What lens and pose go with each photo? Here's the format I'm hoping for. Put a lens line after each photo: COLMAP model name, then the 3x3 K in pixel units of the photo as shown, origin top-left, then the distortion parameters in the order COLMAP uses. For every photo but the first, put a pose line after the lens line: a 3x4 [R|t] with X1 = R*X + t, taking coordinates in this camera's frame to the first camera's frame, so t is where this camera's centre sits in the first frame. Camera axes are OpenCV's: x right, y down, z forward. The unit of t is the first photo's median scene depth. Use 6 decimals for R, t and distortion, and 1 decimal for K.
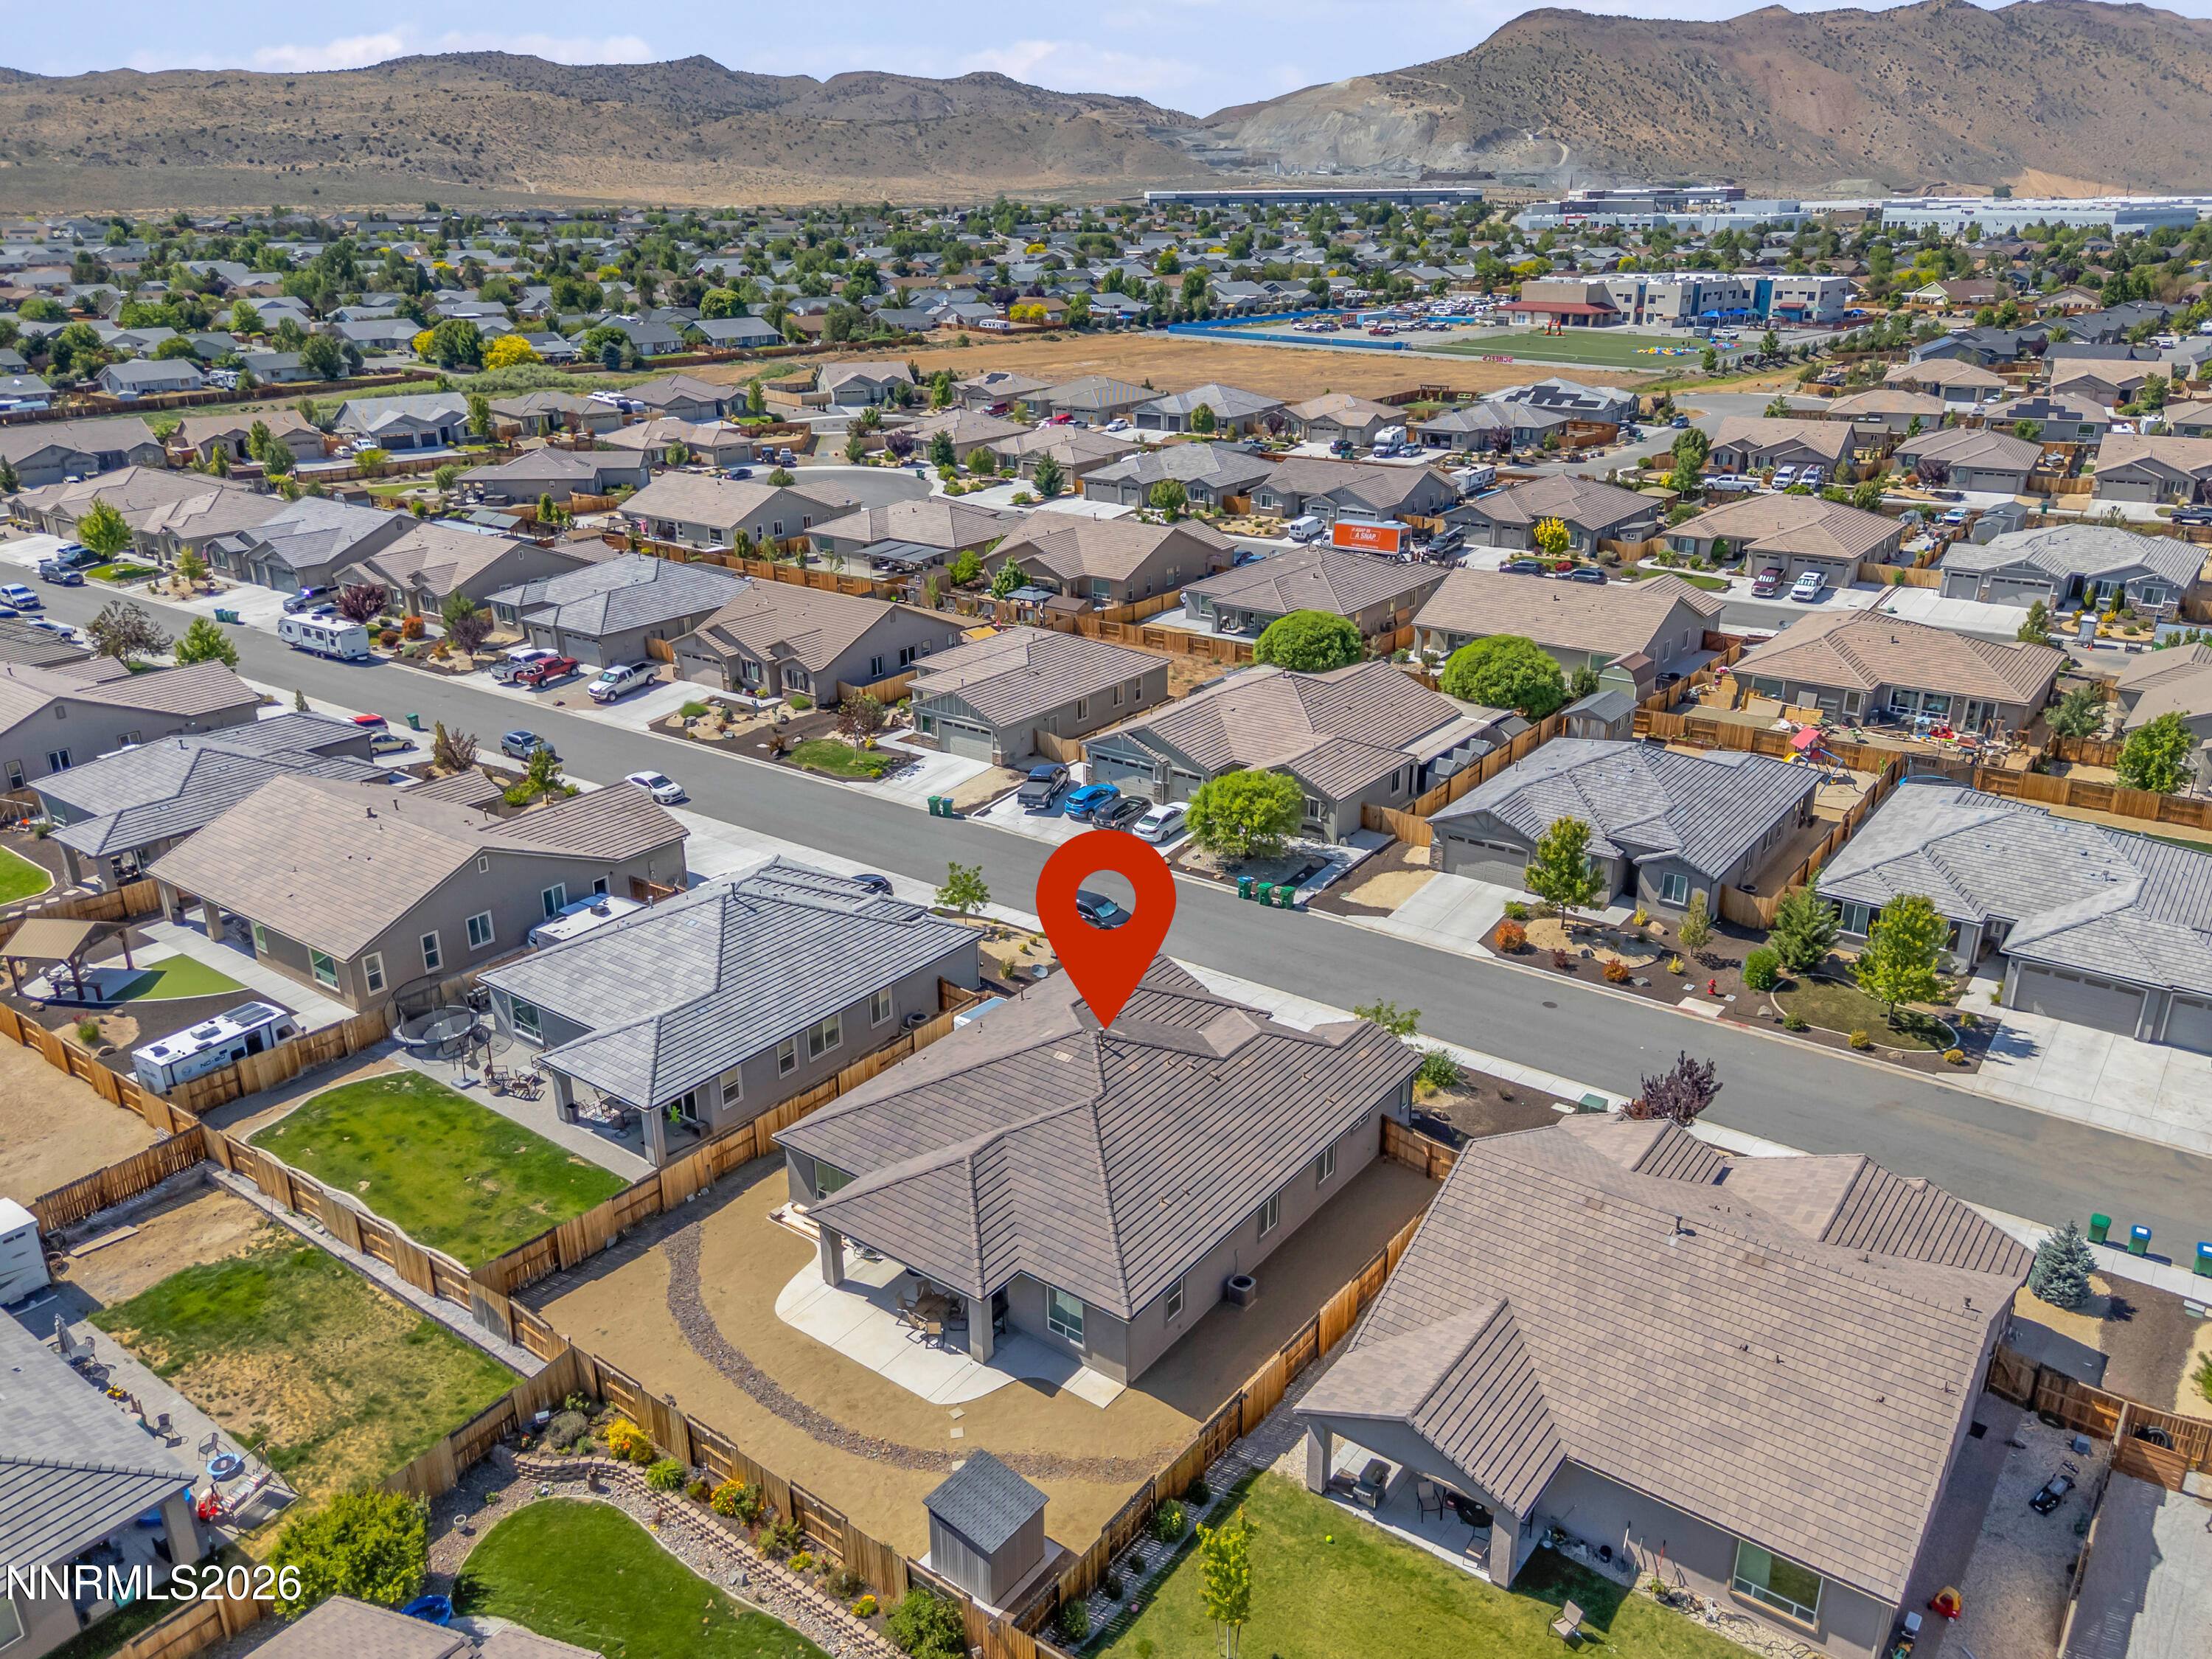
lens RADIAL K [[1662.6, 0, 1092.7], [0, 1662.6, 775.2], [0, 0, 1]] dist [0.073727, -0.071715]
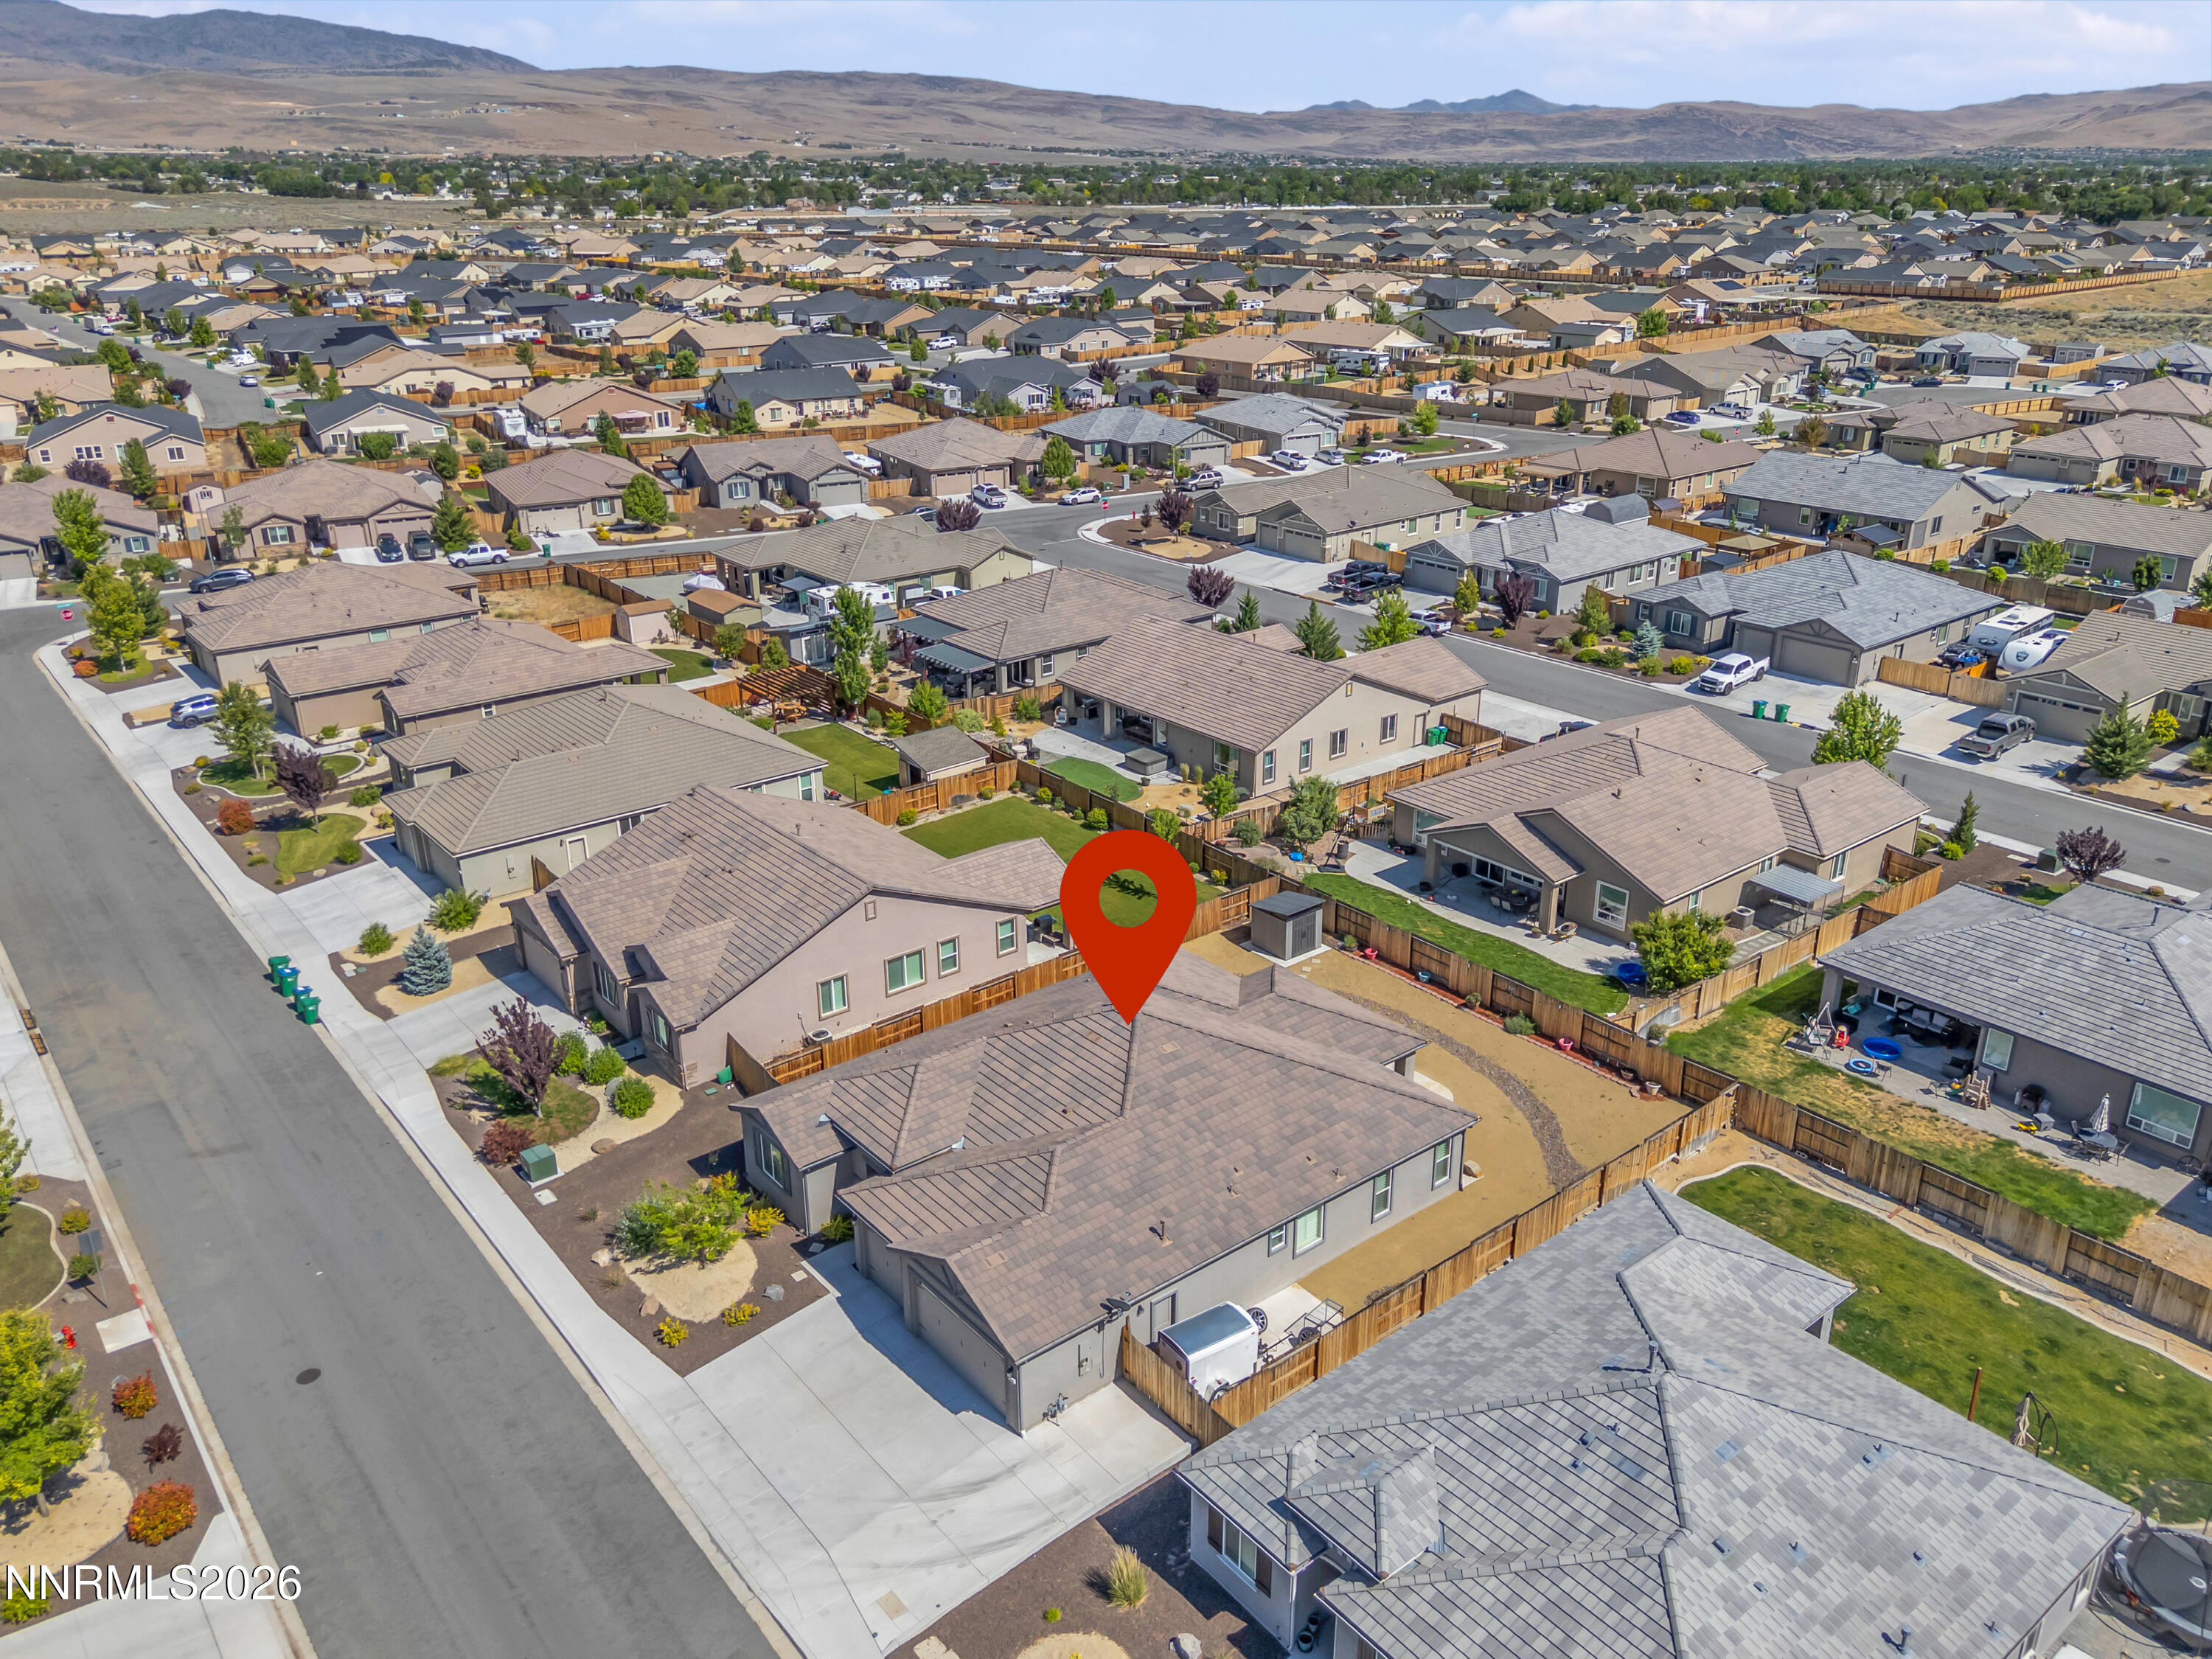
lens RADIAL K [[1648.5, 0, 1105.3], [0, 1648.5, 816.1], [0, 0, 1]] dist [0.071994, -0.074397]
pose [[-0.970703, -0.064126, 0.231568, -0.080183], [0.101343, 0.764558, 0.636538, -0.208878], [-0.217866, 0.641357, -0.735660, 0.665568]]
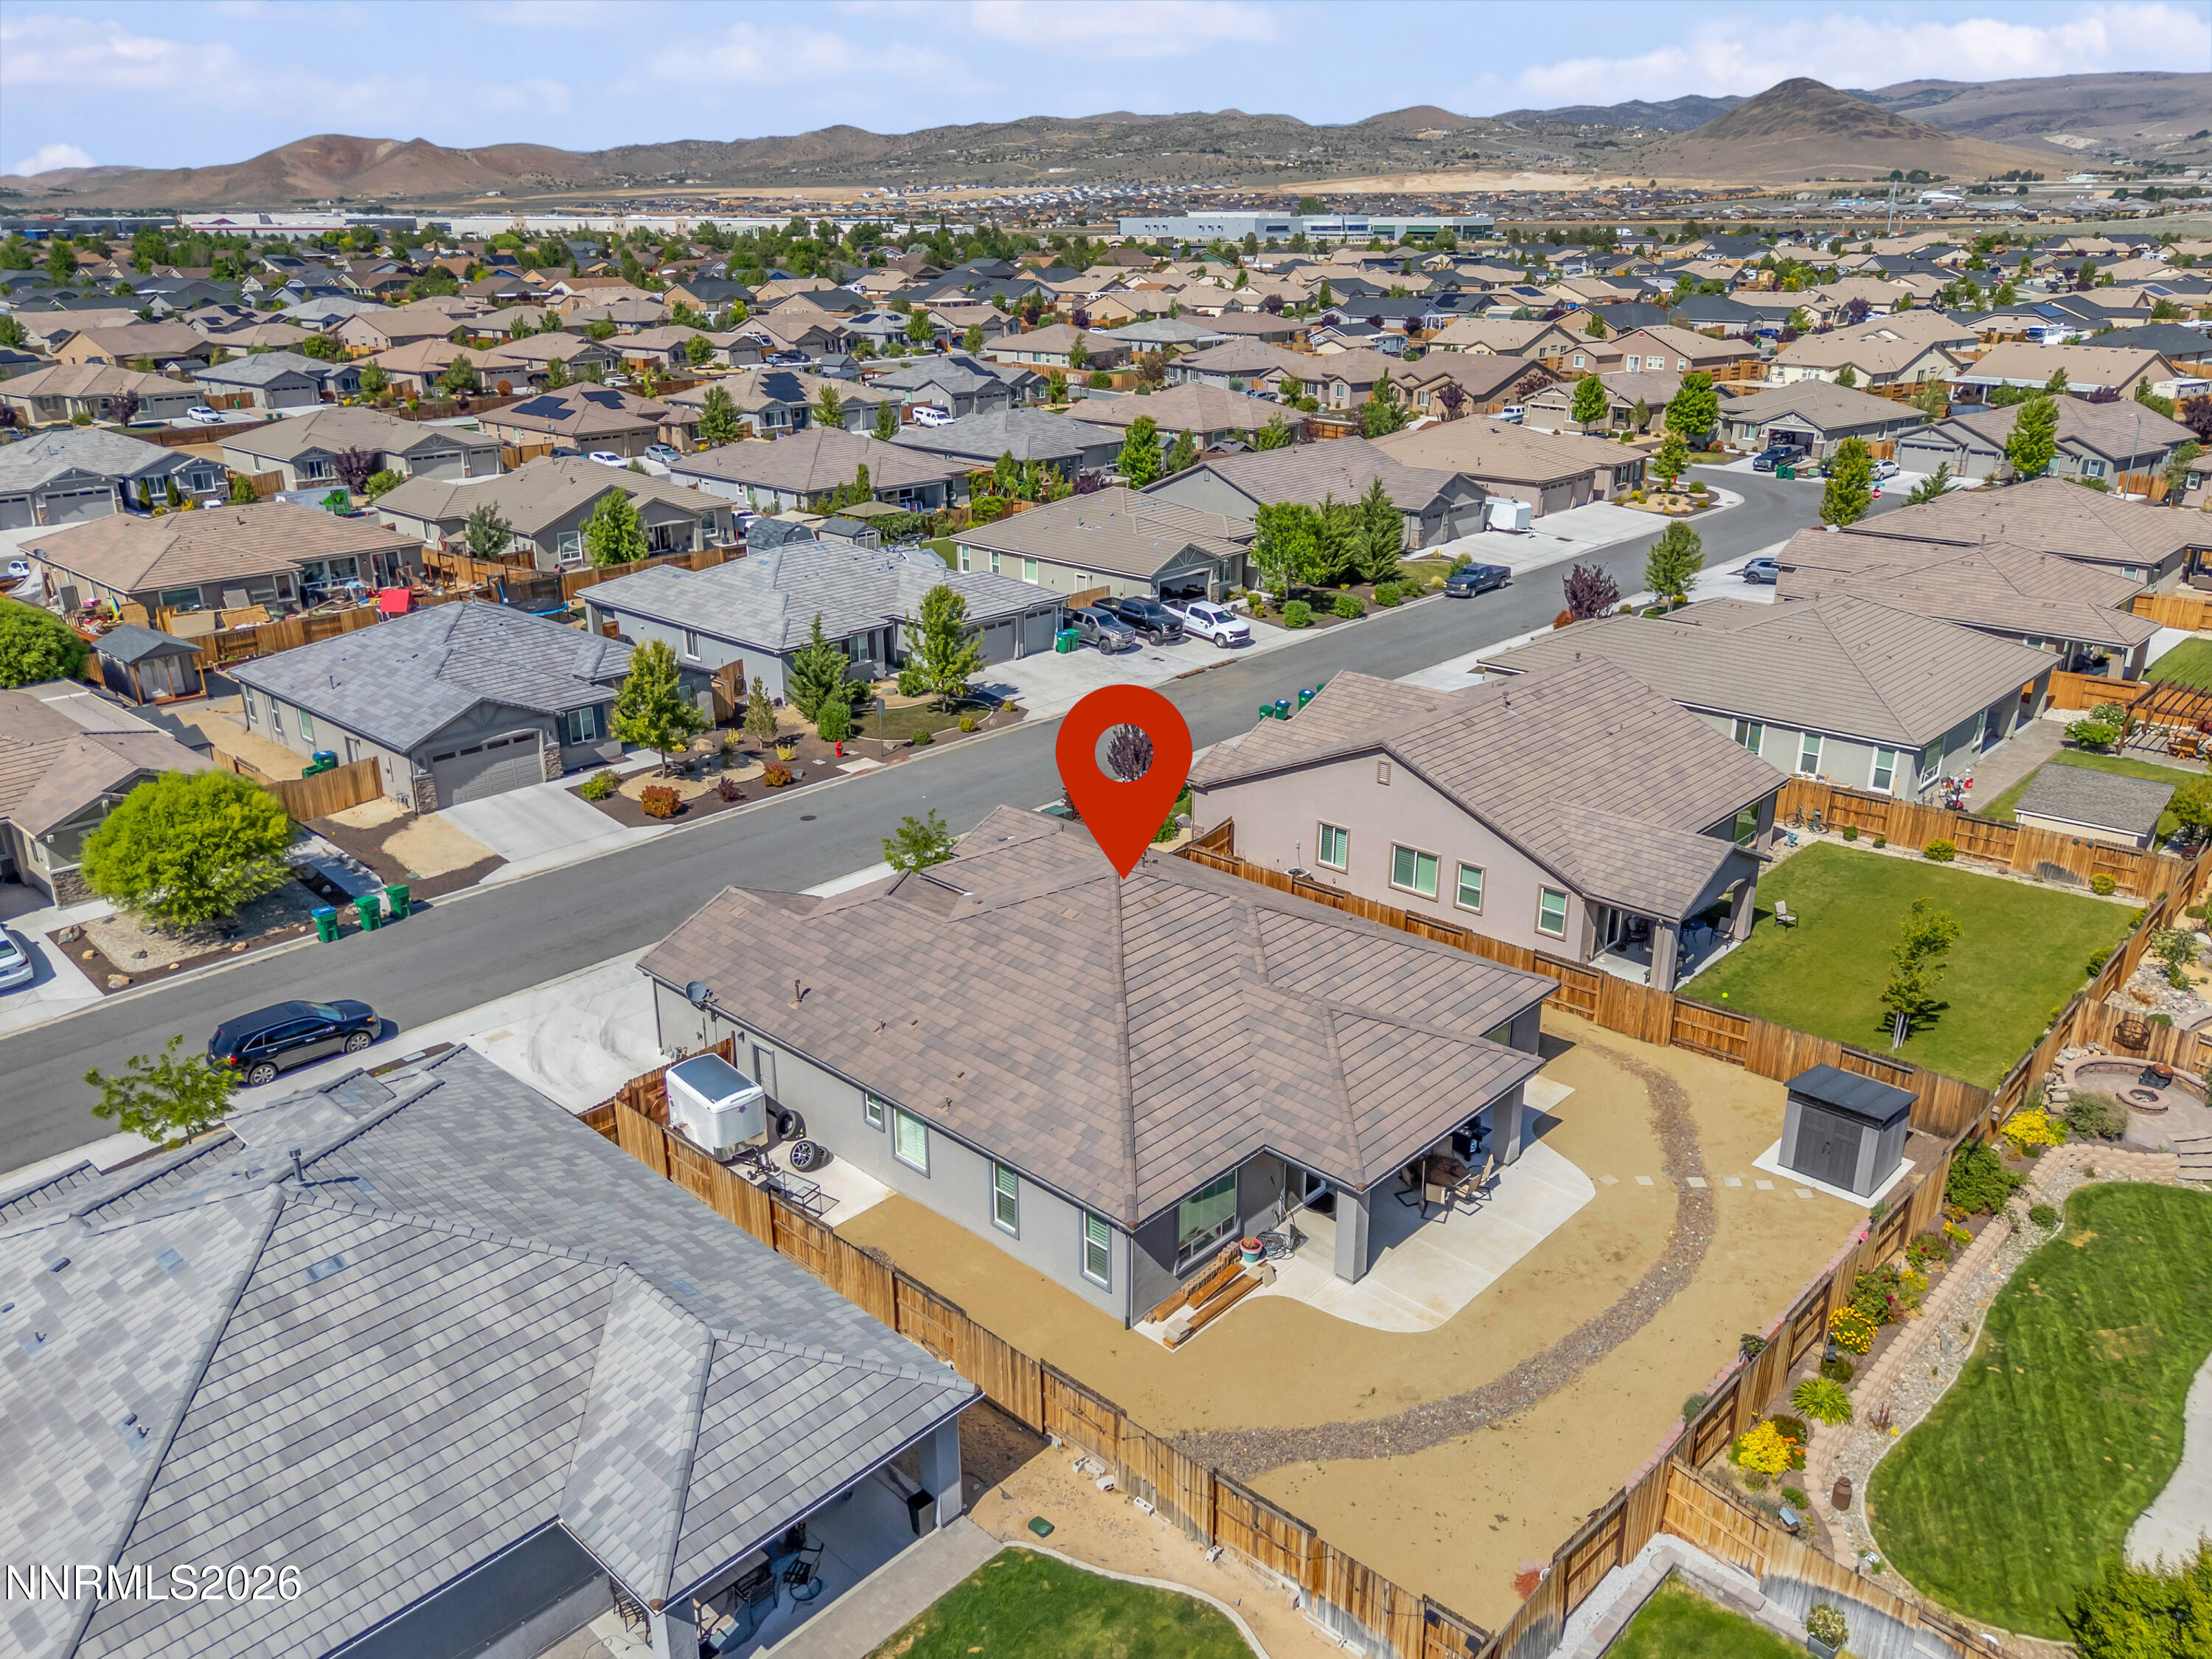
lens RADIAL K [[1648.5, 0, 1105.3], [0, 1648.5, 816.1], [0, 0, 1]] dist [0.071994, -0.074397]
pose [[0.101354, -0.330596, 0.938314, -0.282661], [0.328138, 0.901499, 0.282180, -0.031744], [-0.939177, 0.279296, 0.199851, 0.355482]]
